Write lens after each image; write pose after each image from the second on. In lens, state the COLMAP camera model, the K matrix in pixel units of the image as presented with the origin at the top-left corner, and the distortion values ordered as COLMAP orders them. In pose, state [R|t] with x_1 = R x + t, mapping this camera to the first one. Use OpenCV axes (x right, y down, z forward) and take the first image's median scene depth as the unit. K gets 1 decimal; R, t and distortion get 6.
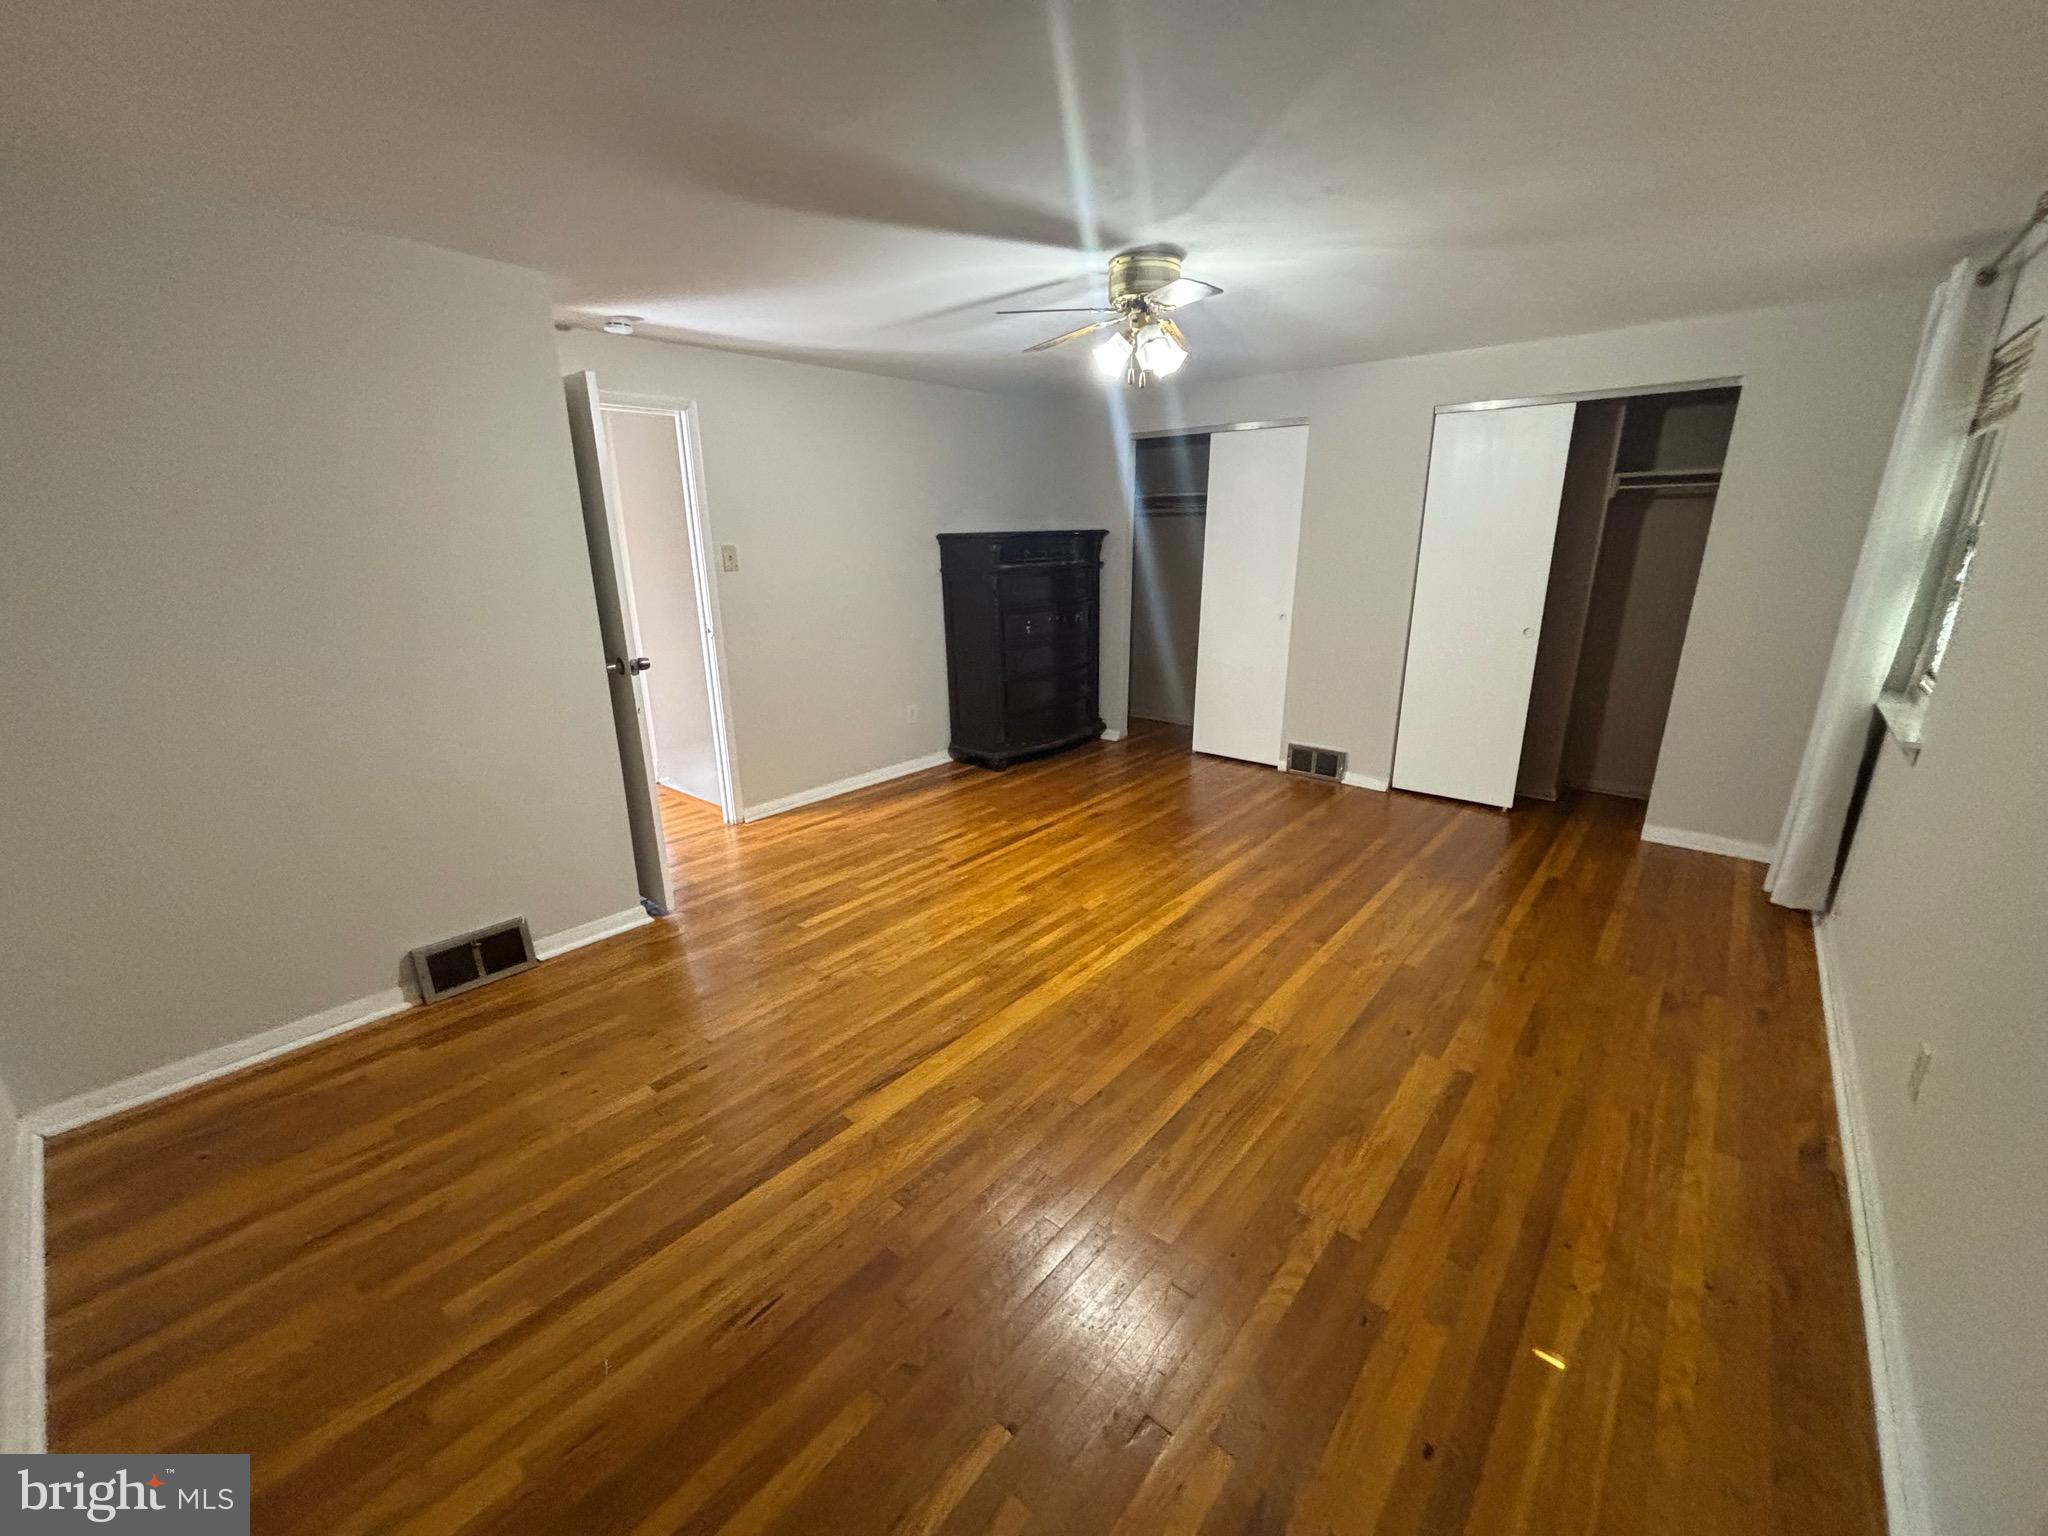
lens RADIAL K [[826.3, 0, 1024.0], [0, 826.3, 768.0], [0, 0, 1]] dist [-0.001040, 0.007510]
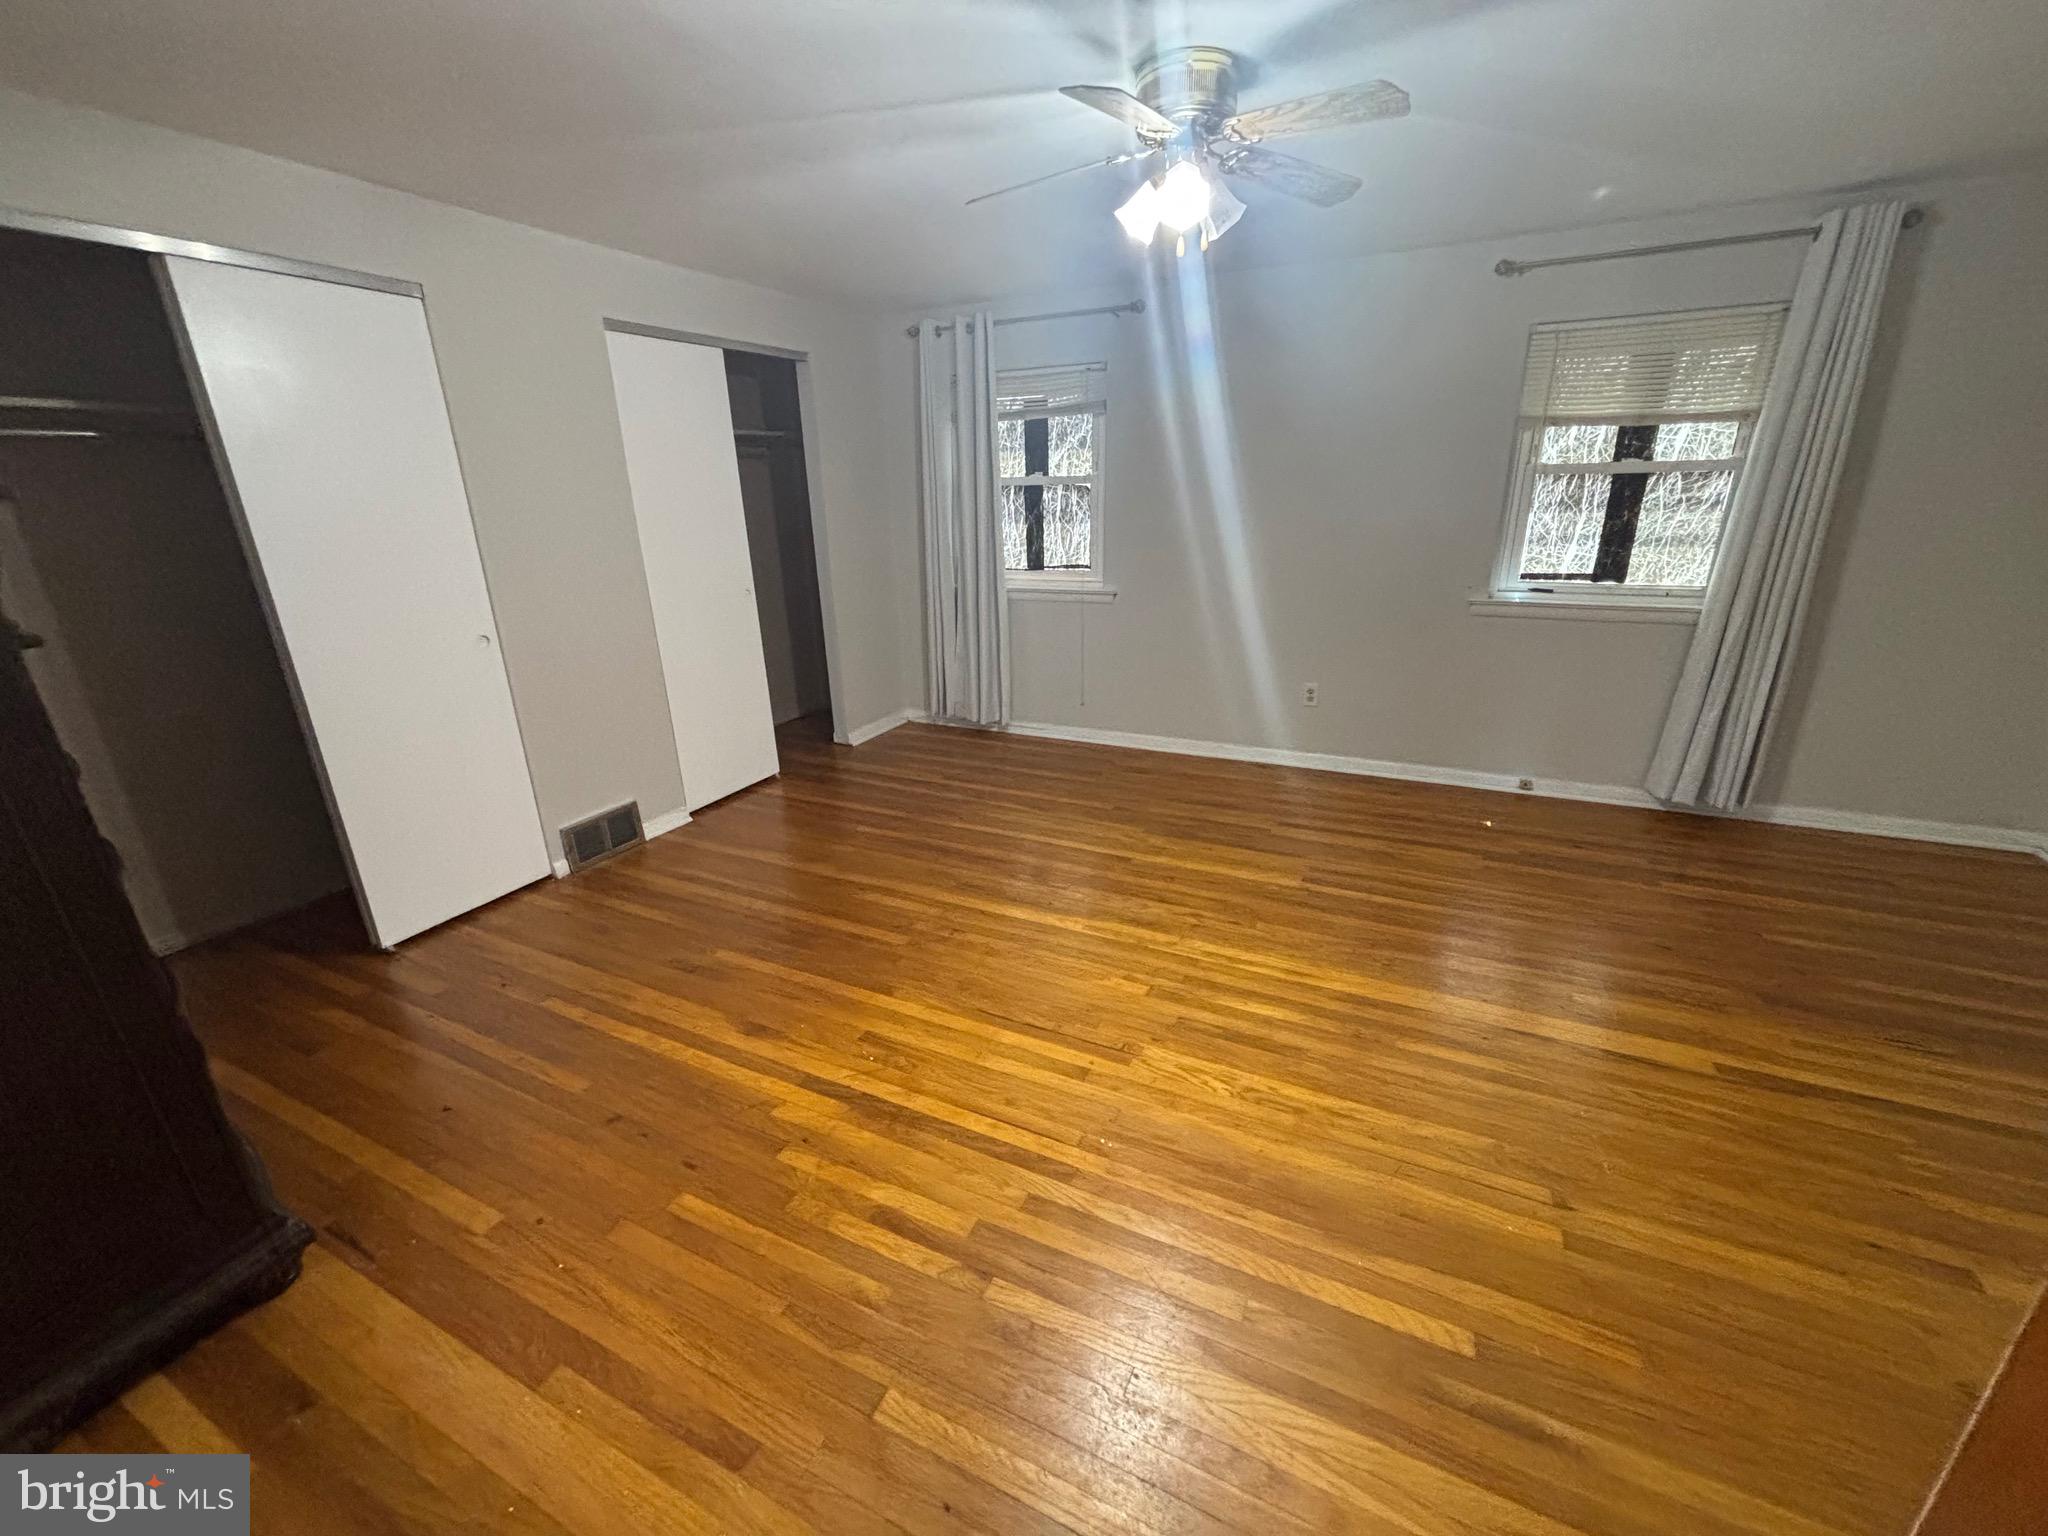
lens RADIAL K [[818.2, 0, 1024.0], [0, 818.2, 768.0], [0, 0, 1]] dist [-0.012662, -0.000234]
pose [[-0.258229, -0.301325, 0.917890, -0.437155], [0.297527, 0.879129, 0.372303, -0.265404], [-0.919128, 0.369236, -0.137365, 0.998165]]
